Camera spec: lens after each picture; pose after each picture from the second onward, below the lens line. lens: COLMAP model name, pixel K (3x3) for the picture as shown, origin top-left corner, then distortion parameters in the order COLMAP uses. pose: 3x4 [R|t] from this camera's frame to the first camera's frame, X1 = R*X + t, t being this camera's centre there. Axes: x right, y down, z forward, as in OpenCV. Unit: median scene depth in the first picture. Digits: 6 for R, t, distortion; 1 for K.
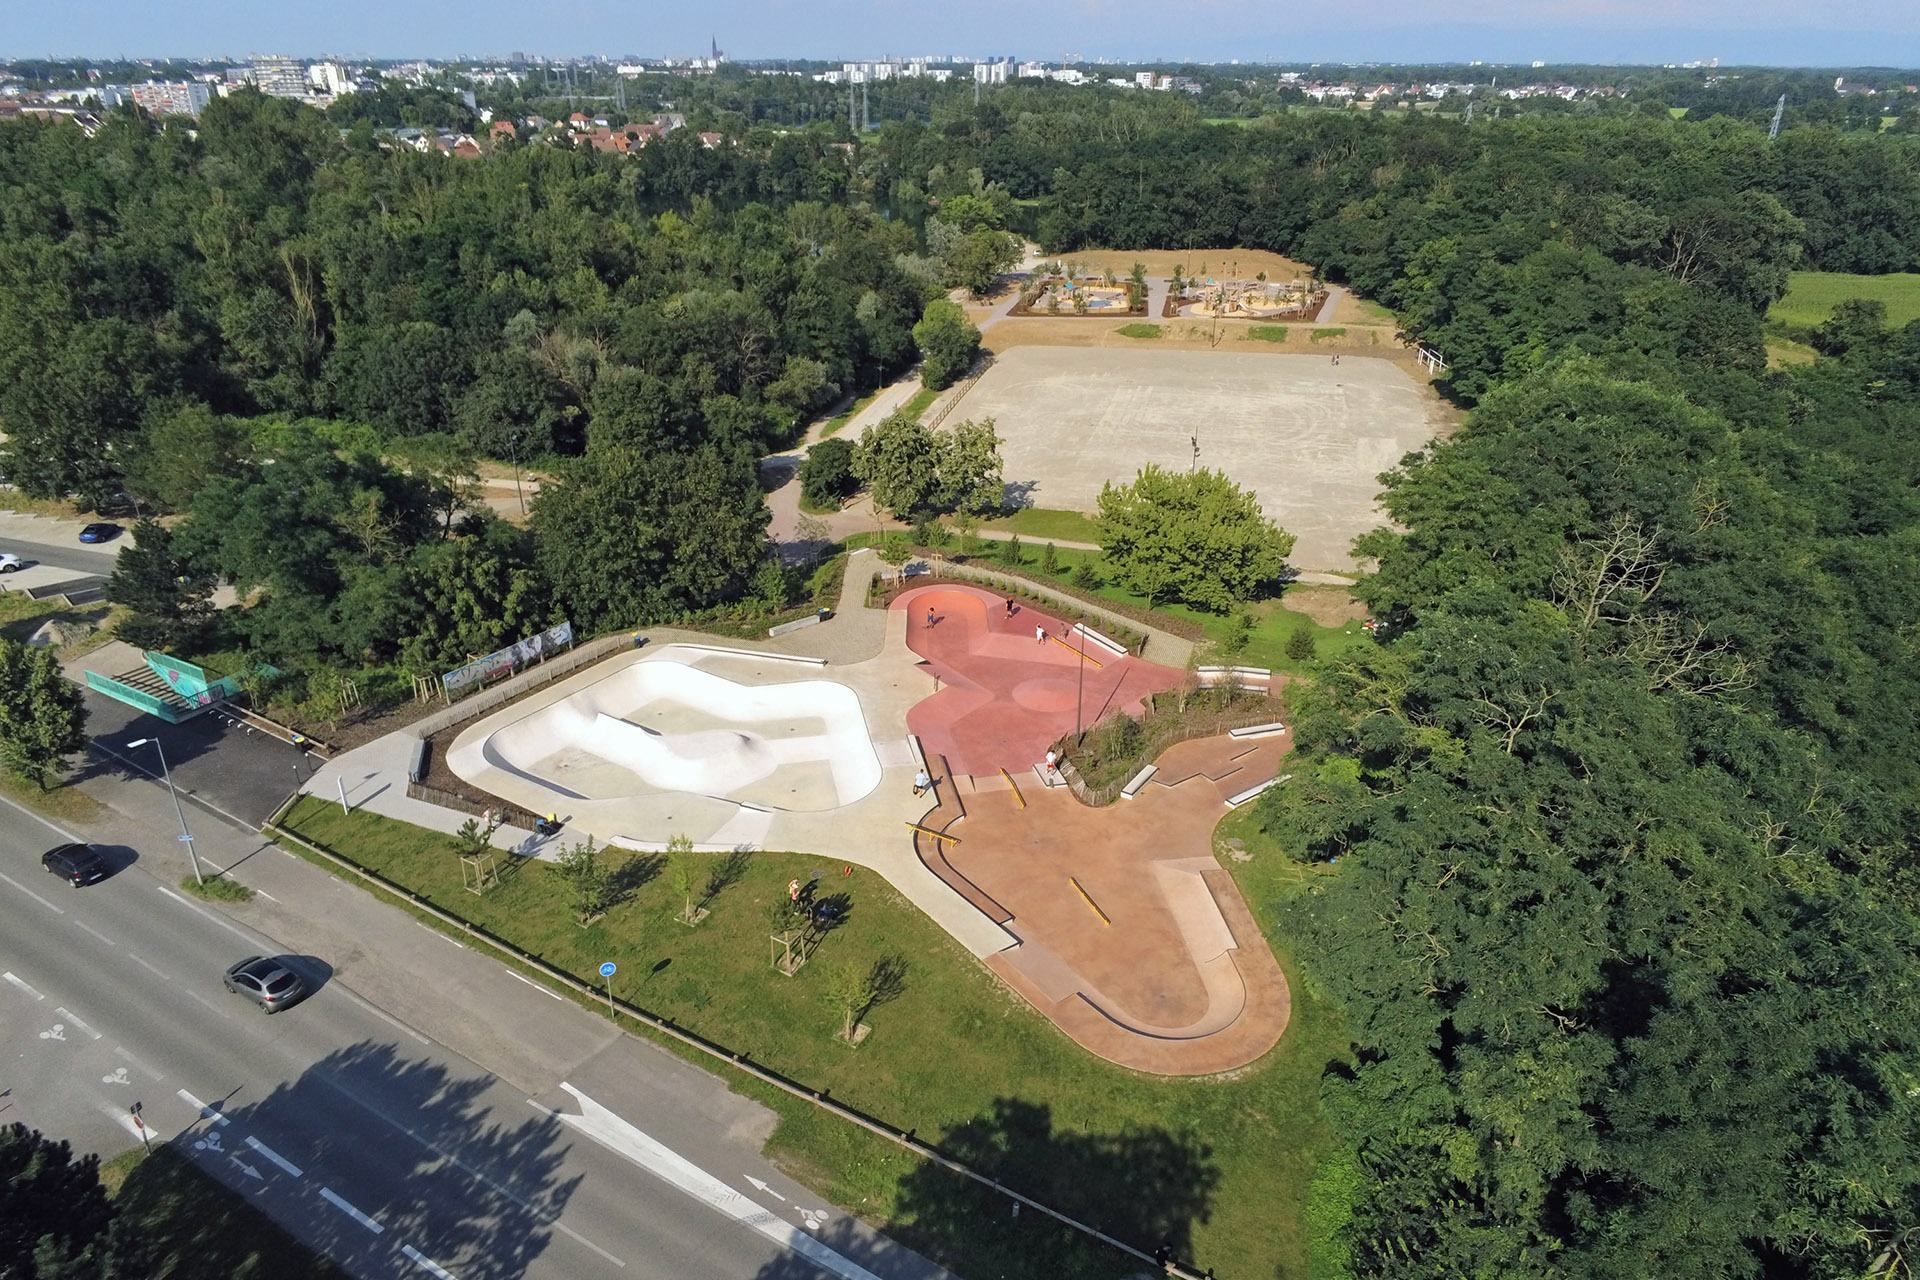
lens RADIAL K [[1226.4, 0, 960.0], [0, 1226.4, 640.0], [0, 0, 1]] dist [0.003359, -0.004433]
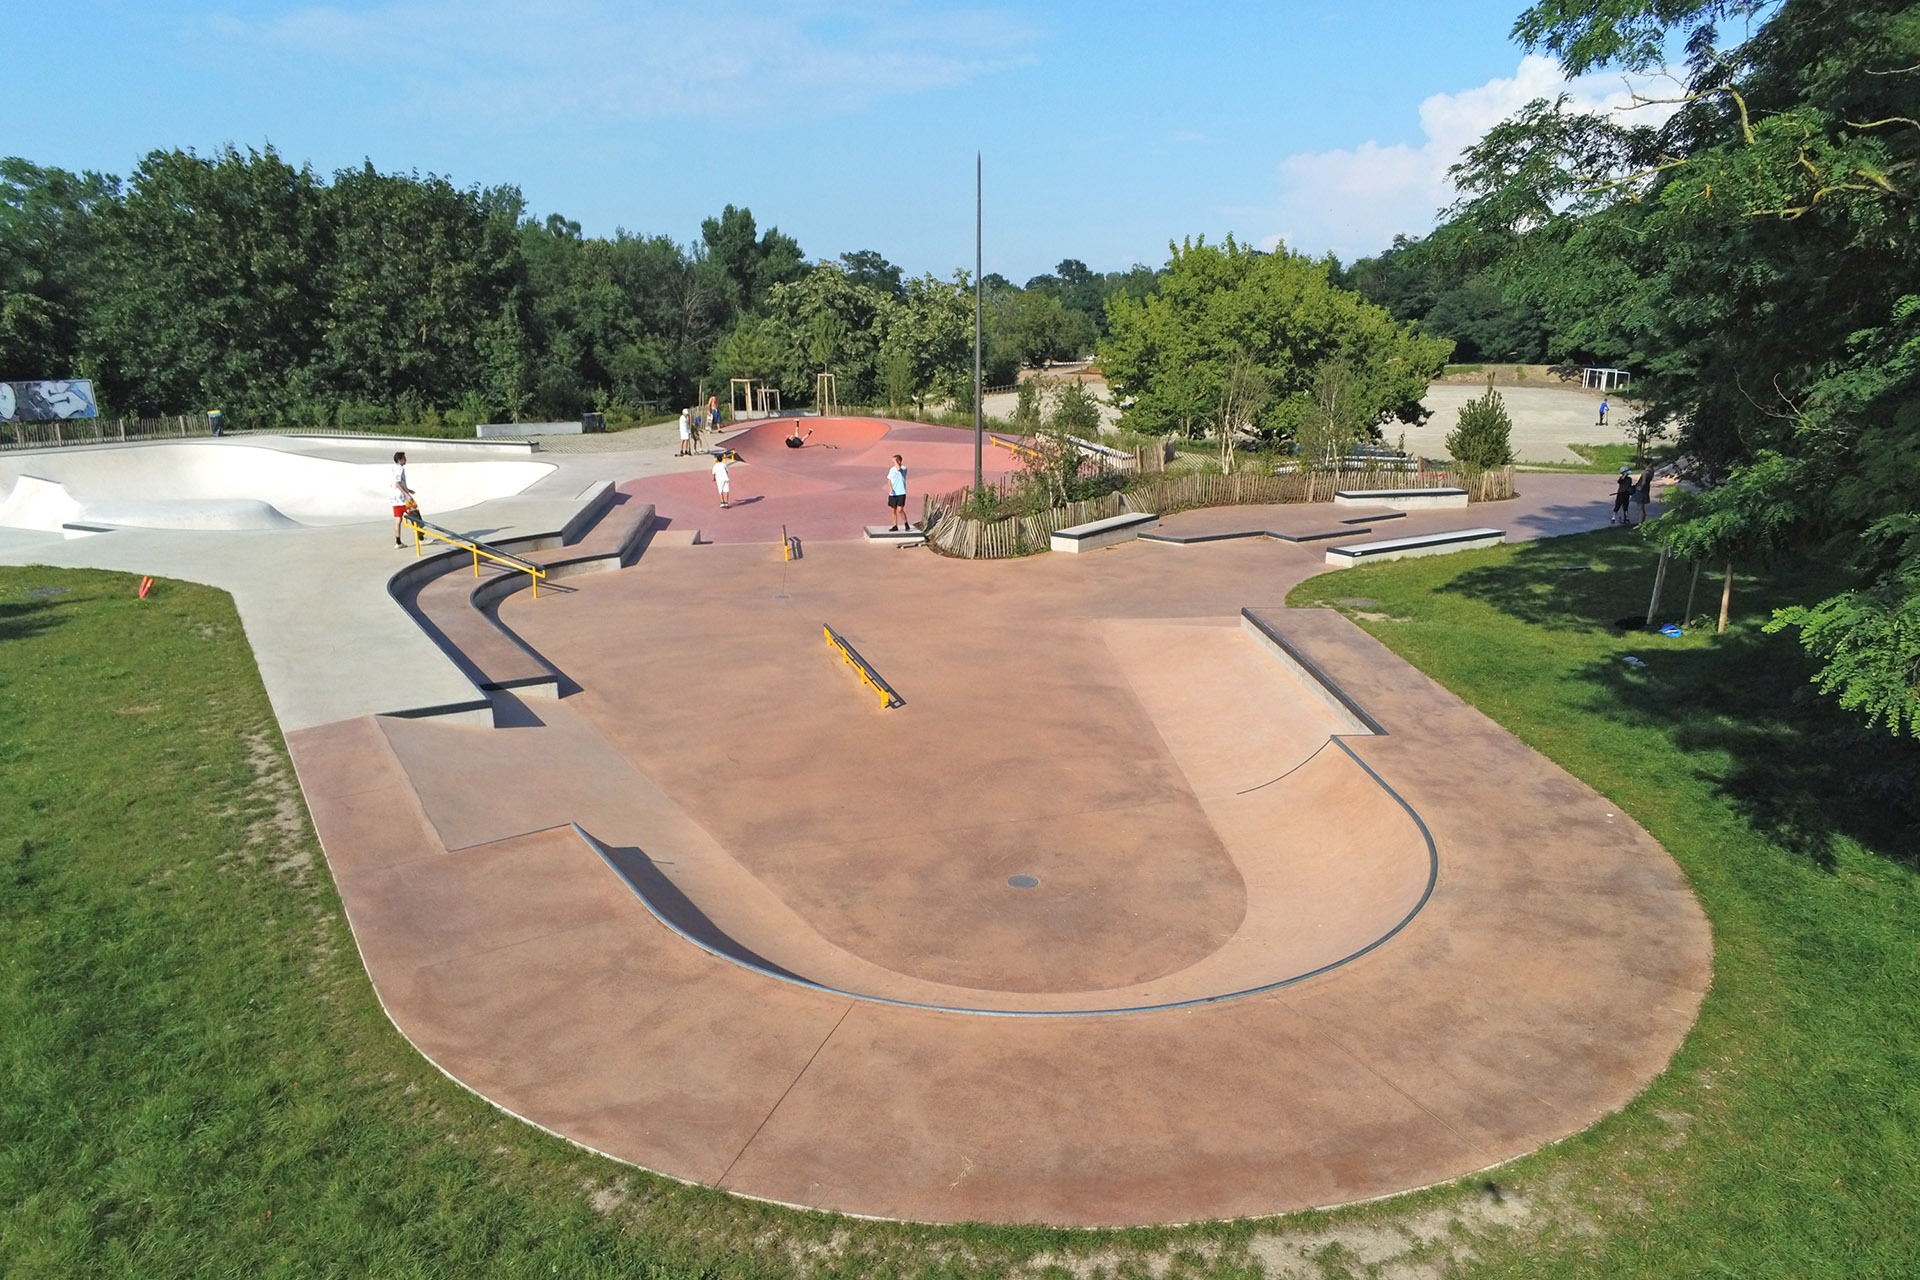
lens RADIAL K [[1250.0, 0, 960.0], [0, 1250.0, 640.0], [0, 0, 1]] dist [0.003157, 0.001175]
pose [[0.996390, 0.011897, -0.084051, 0.141982], [-0.026986, 0.983159, -0.180747, 0.238261], [0.080486, 0.182363, 0.979932, 0.646137]]
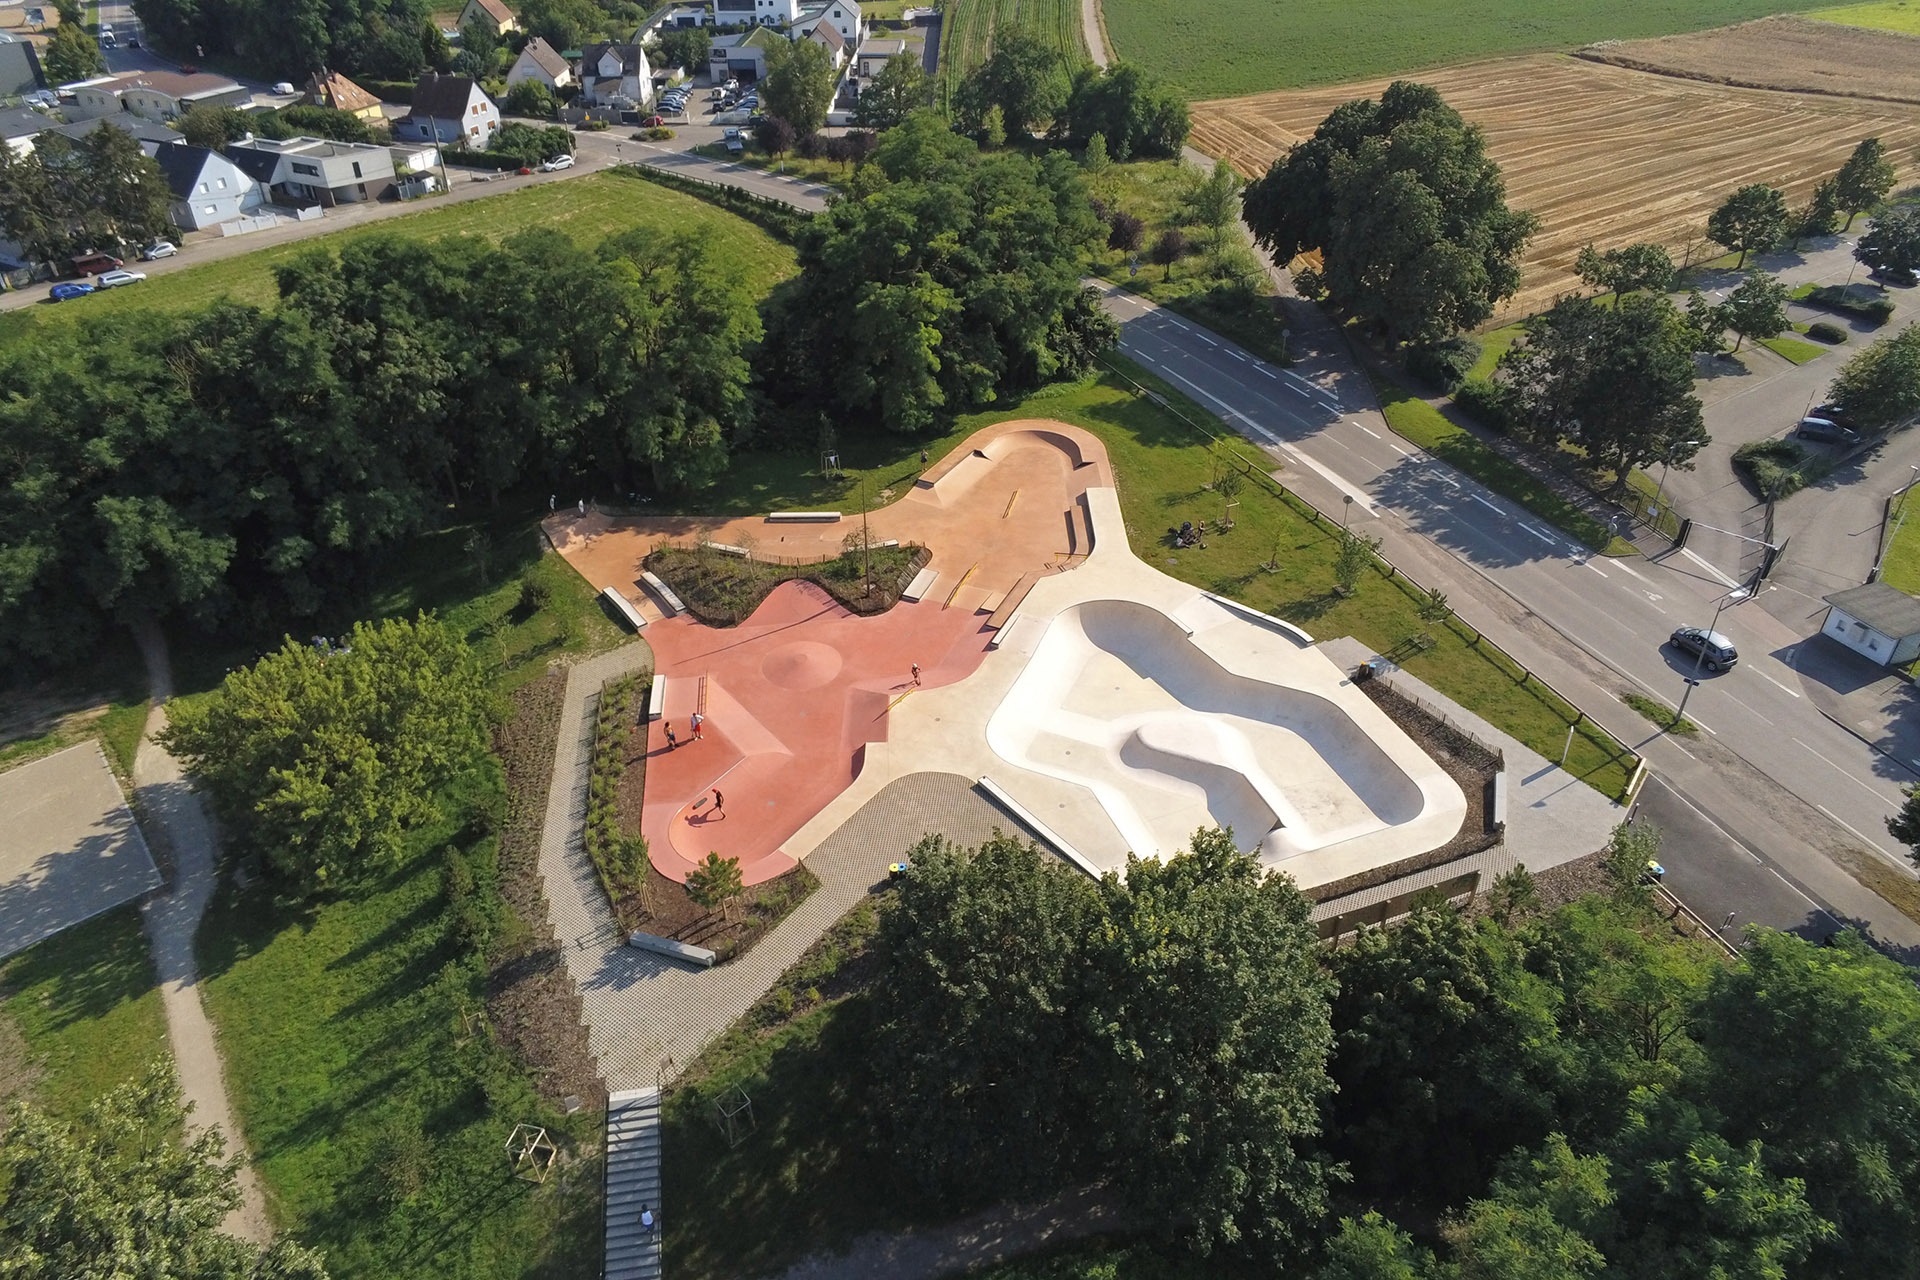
lens RADIAL K [[1226.4, 0, 960.0], [0, 1226.4, 640.0], [0, 0, 1]] dist [0.003359, -0.004433]
pose [[-0.804162, -0.339333, 0.488034, -0.562175], [0.254286, 0.545726, 0.798449, -0.813976], [-0.537273, 0.766183, -0.352565, 1.535464]]
